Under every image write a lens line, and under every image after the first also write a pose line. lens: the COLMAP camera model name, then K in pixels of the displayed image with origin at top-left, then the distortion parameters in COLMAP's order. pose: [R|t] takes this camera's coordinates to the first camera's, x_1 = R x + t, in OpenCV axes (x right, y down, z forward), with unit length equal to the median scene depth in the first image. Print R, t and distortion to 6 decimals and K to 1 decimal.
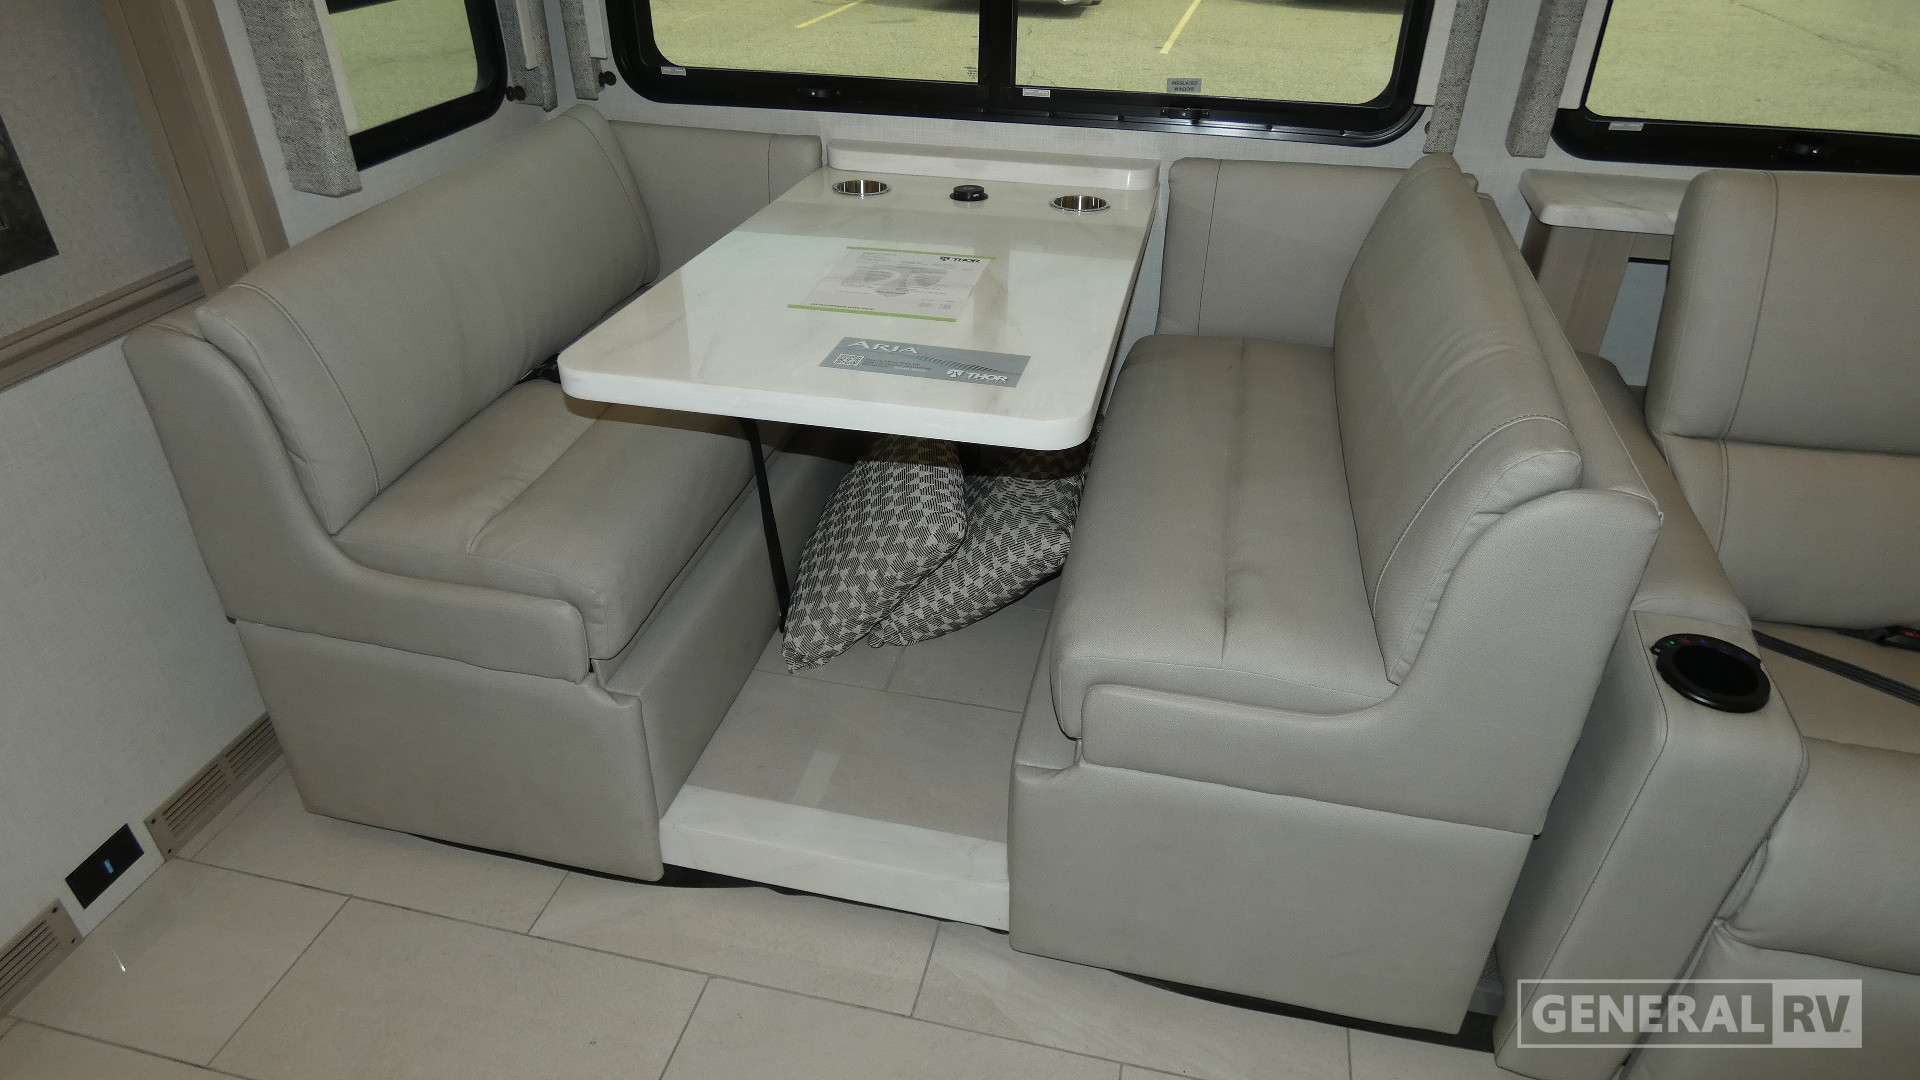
lens RADIAL K [[1151.3, 0, 954.8], [0, 1151.3, 540.0], [0, 0, 1]] dist [-0.004919, -0.000594]
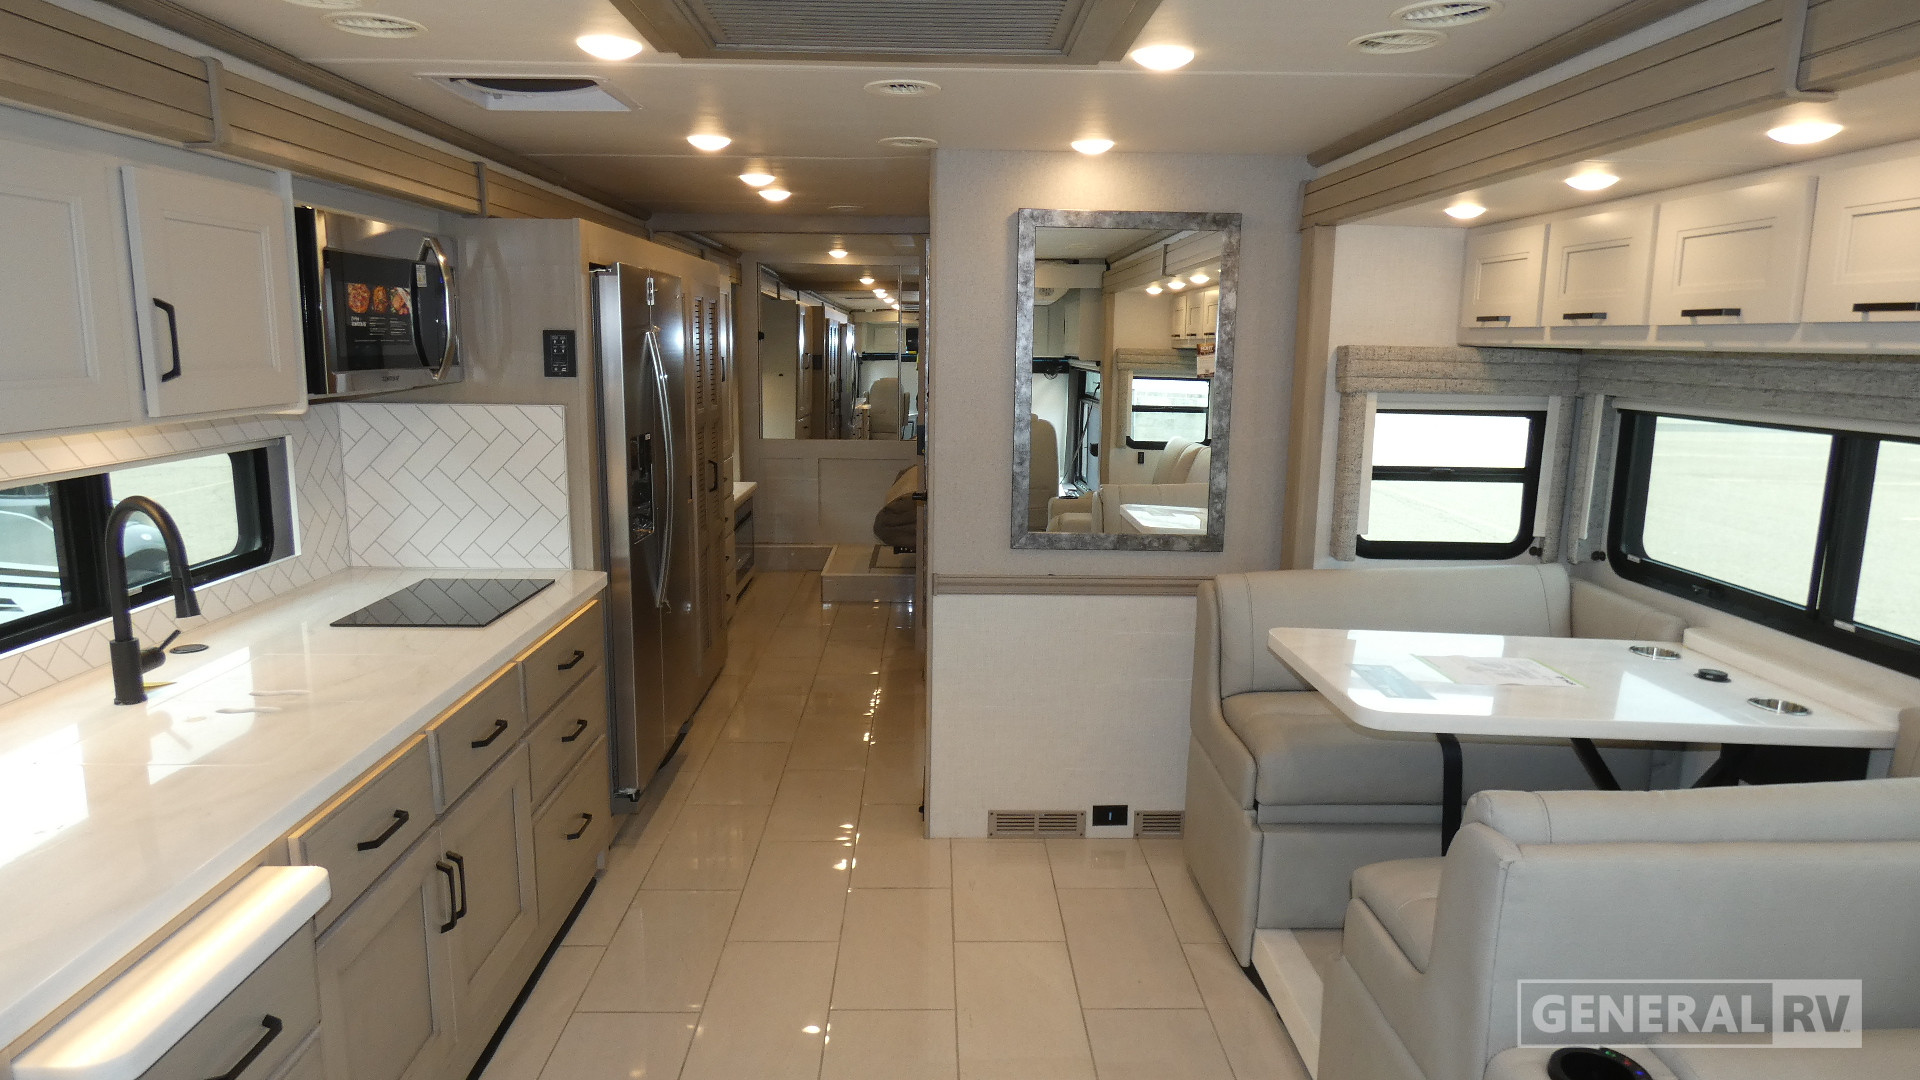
lens RADIAL K [[1151.3, 0, 954.8], [0, 1151.3, 540.0], [0, 0, 1]] dist [-0.004919, -0.000594]
pose [[0.244824, 0.160949, -0.956115, 1.071803], [-0.534464, 0.845174, 0.005419, 0.001312], [0.808956, 0.509682, 0.292940, -0.090246]]
